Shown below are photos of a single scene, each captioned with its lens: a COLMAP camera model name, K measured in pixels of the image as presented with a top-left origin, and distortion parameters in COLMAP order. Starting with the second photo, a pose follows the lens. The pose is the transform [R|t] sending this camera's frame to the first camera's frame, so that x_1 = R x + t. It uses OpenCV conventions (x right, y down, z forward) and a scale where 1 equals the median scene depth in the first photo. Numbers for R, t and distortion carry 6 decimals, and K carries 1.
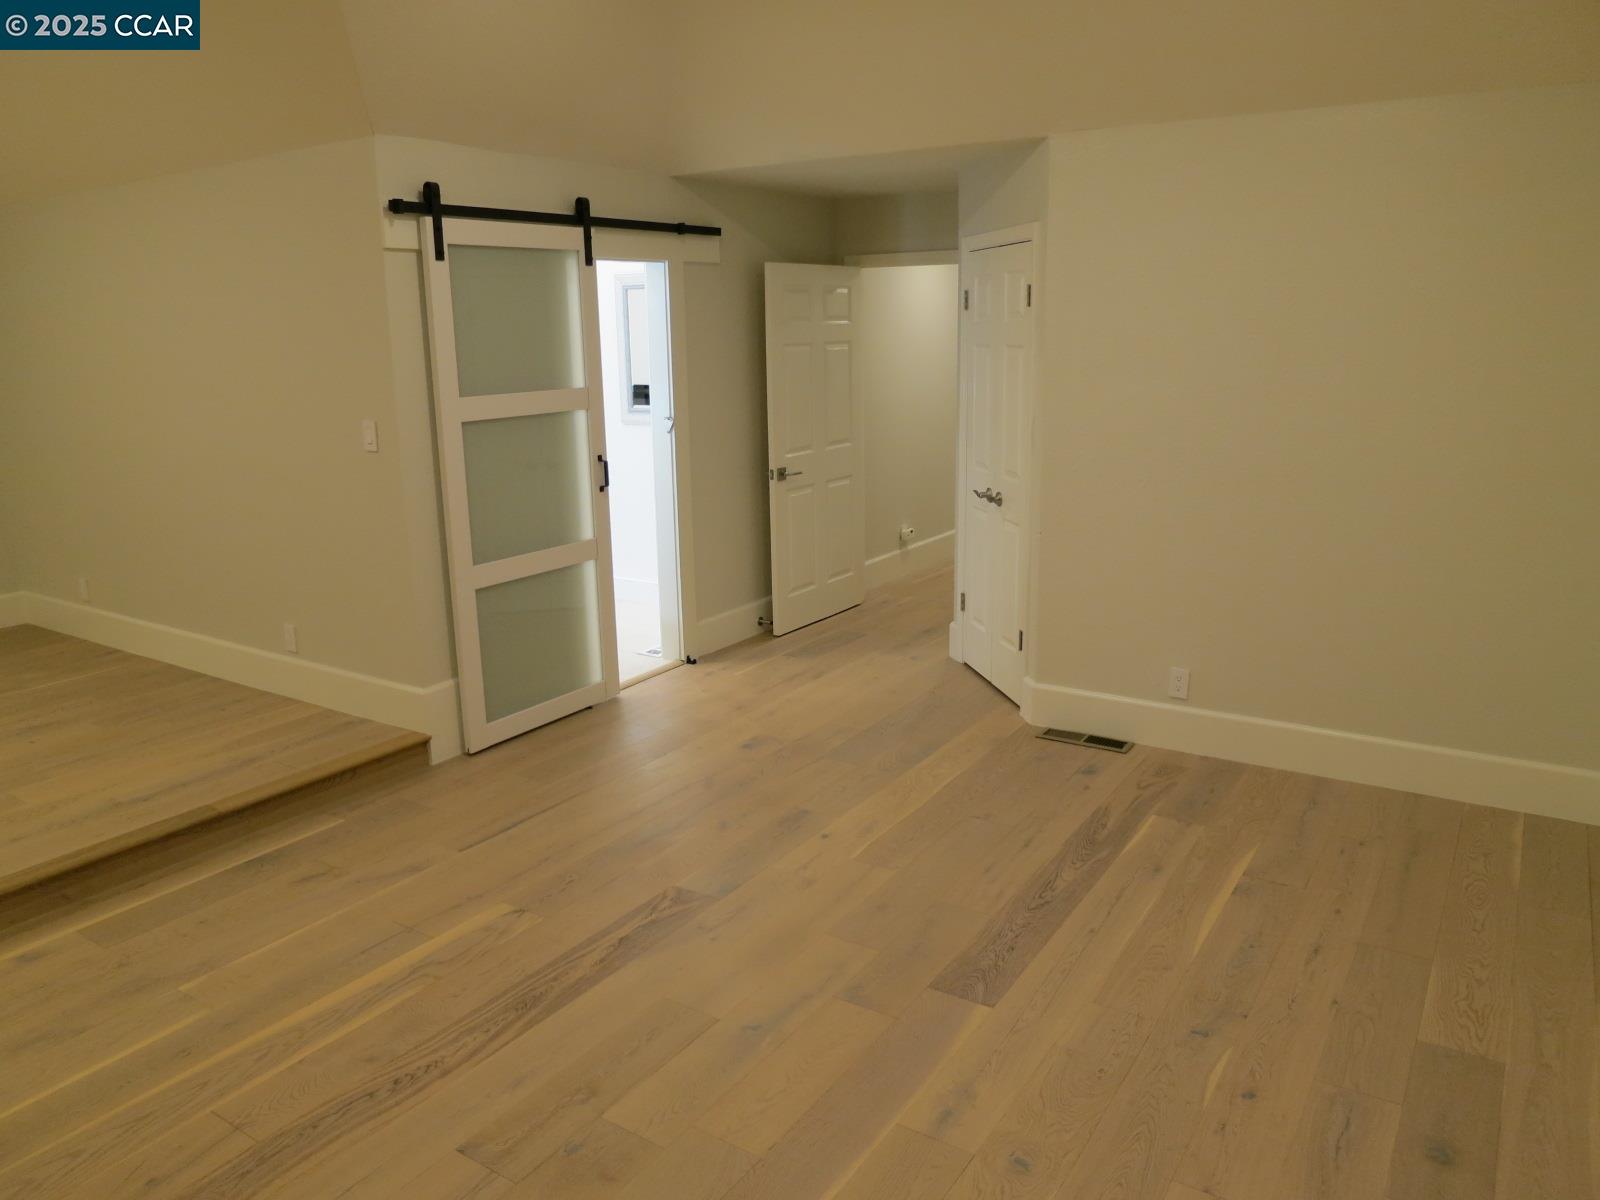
lens RADIAL K [[1146.0, 0, 794.9], [0, 1146.0, 591.7], [0, 0, 1]] dist [-0.057506, 0.014428]
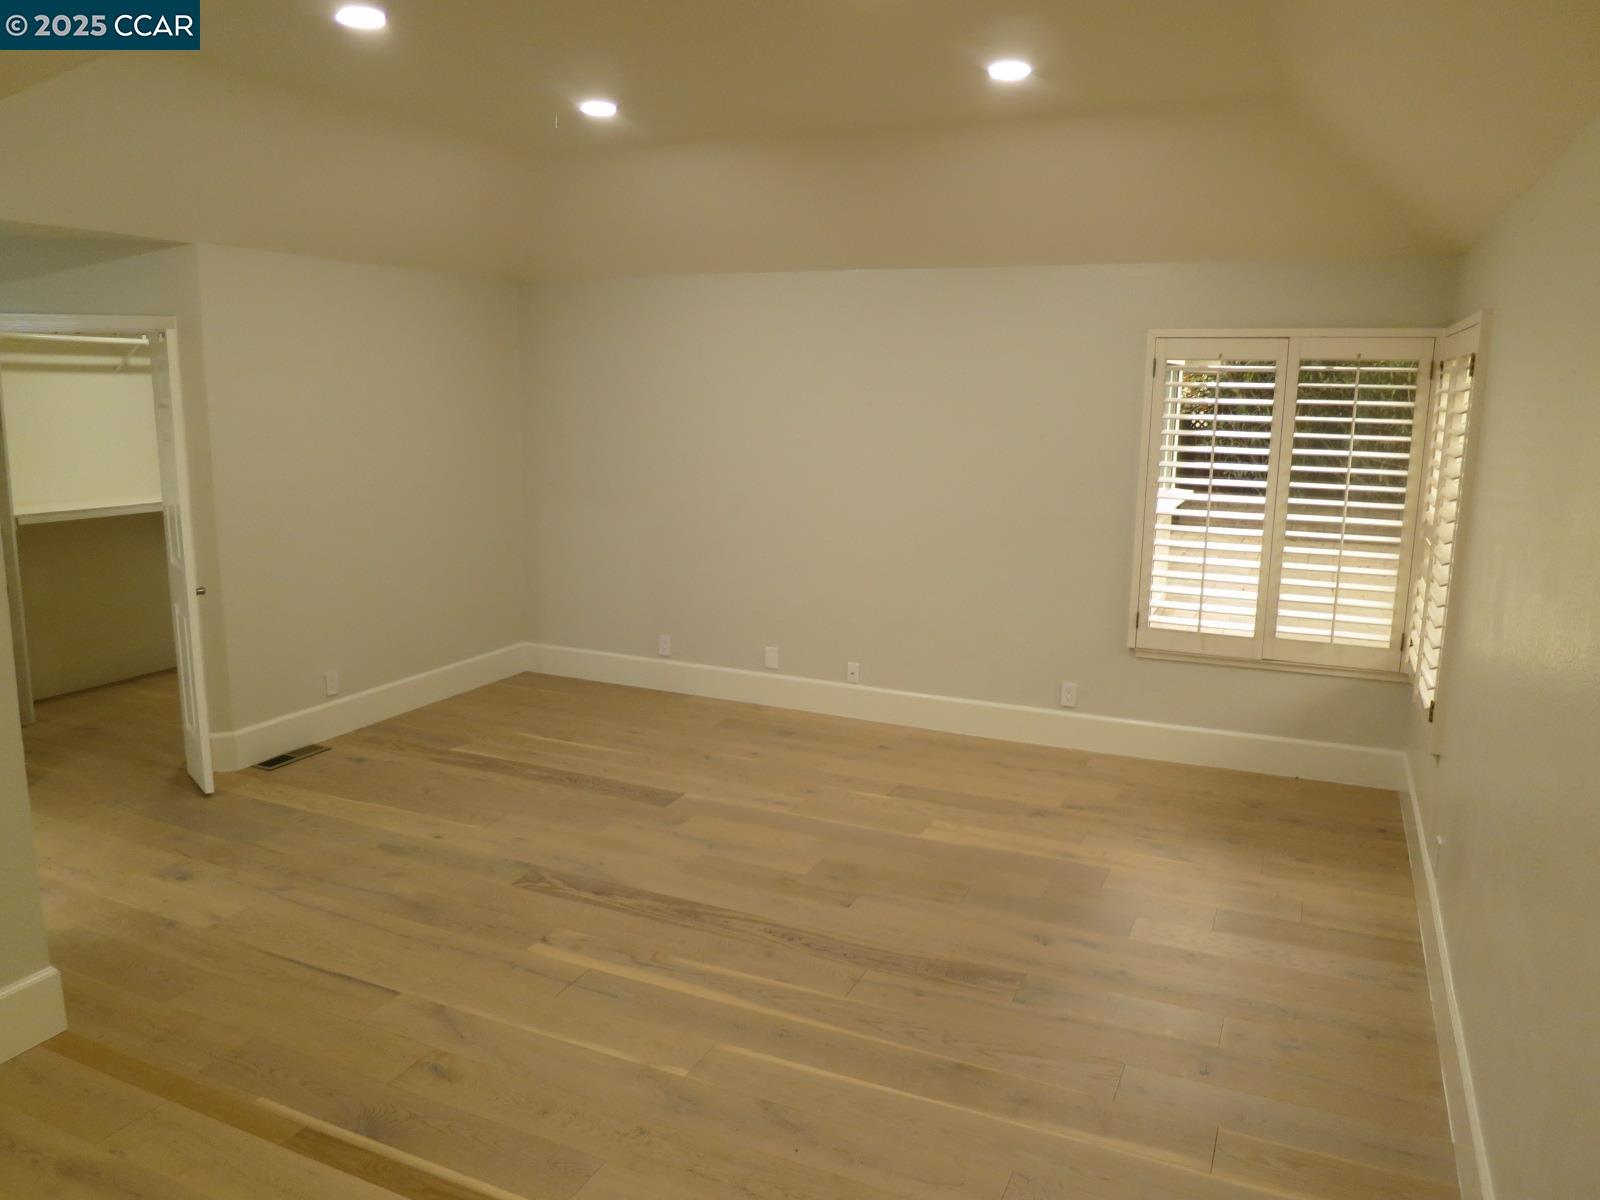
lens RADIAL K [[1146.0, 0, 802.2], [0, 1146.0, 599.5], [0, 0, 1]] dist [-0.057506, 0.014428]
pose [[-0.153996, -0.166113, 0.974008, -1.136954], [0.213181, 0.956964, 0.196911, -0.173839], [-0.964800, 0.237963, -0.111956, 0.702623]]
